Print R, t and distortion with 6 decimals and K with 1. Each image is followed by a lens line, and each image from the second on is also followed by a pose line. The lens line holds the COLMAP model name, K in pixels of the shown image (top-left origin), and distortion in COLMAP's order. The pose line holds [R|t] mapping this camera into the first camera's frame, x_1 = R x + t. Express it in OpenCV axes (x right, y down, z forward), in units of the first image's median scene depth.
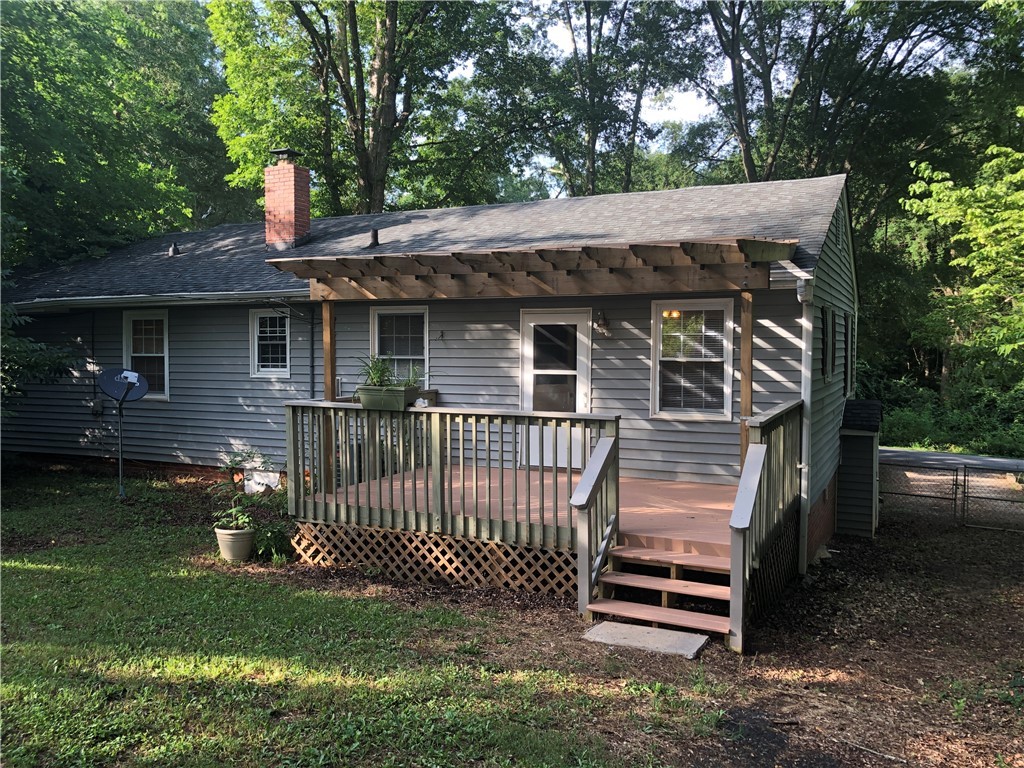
lens RADIAL K [[831.4, 0, 514.4], [0, 831.4, 380.5], [0, 0, 1]] dist [0.039555, -0.041268]
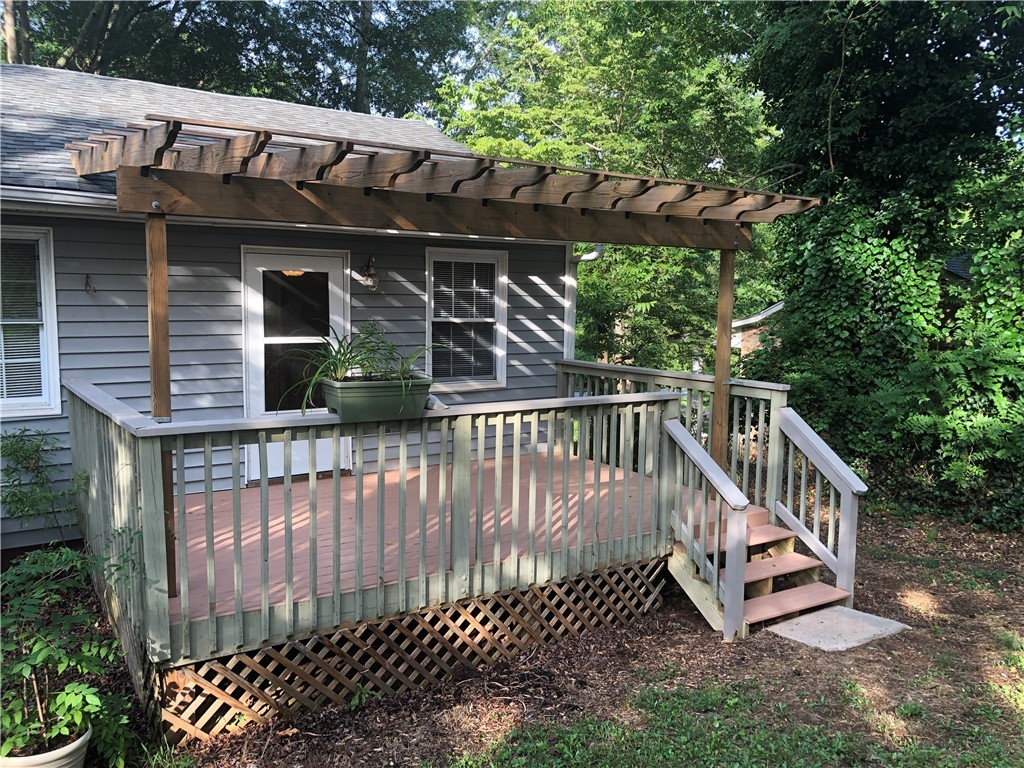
lens RADIAL K [[831.4, 0, 512.6], [0, 831.4, 378.7], [0, 0, 1]] dist [0.039555, -0.041268]
pose [[0.519131, -0.078156, 0.851114, -0.492834], [0.023407, 0.996737, 0.077251, -0.029550], [-0.854374, -0.020181, 0.519267, 0.509351]]
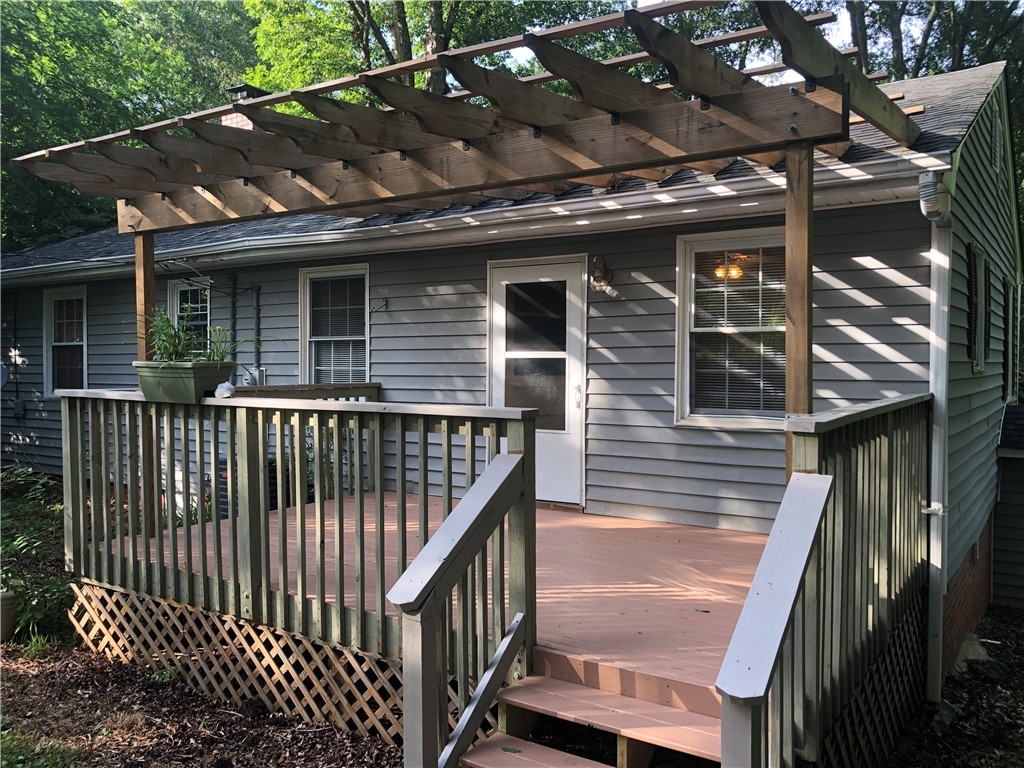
lens RADIAL K [[831.4, 0, 522.3], [0, 831.4, 379.9], [0, 0, 1]] dist [0.039555, -0.041268]
pose [[0.990778, 0.001463, -0.135489, 0.135906], [-0.004183, 0.999795, -0.019794, 0.024709], [0.135432, 0.020178, 0.990581, 0.370502]]
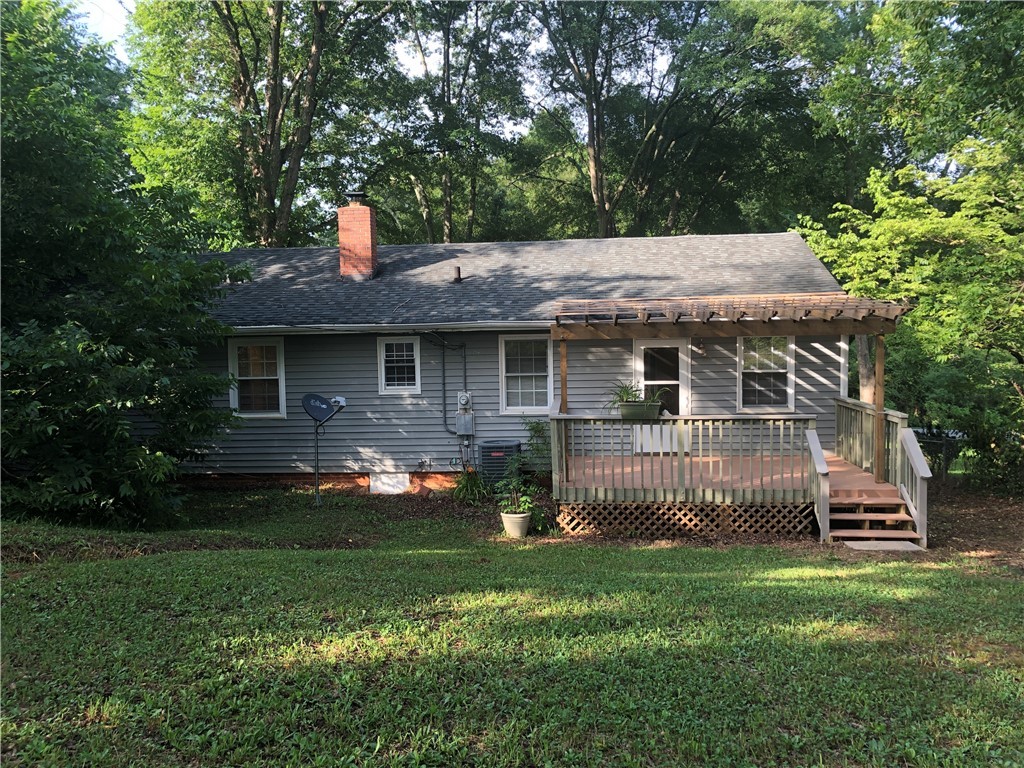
lens RADIAL K [[831.4, 0, 507.5], [0, 831.4, 381.0], [0, 0, 1]] dist [0.039555, -0.041268]
pose [[0.940304, -0.041539, 0.337790, -0.694947], [0.034460, 0.999043, 0.026929, -0.062099], [-0.338585, -0.013681, 0.940836, -0.212360]]
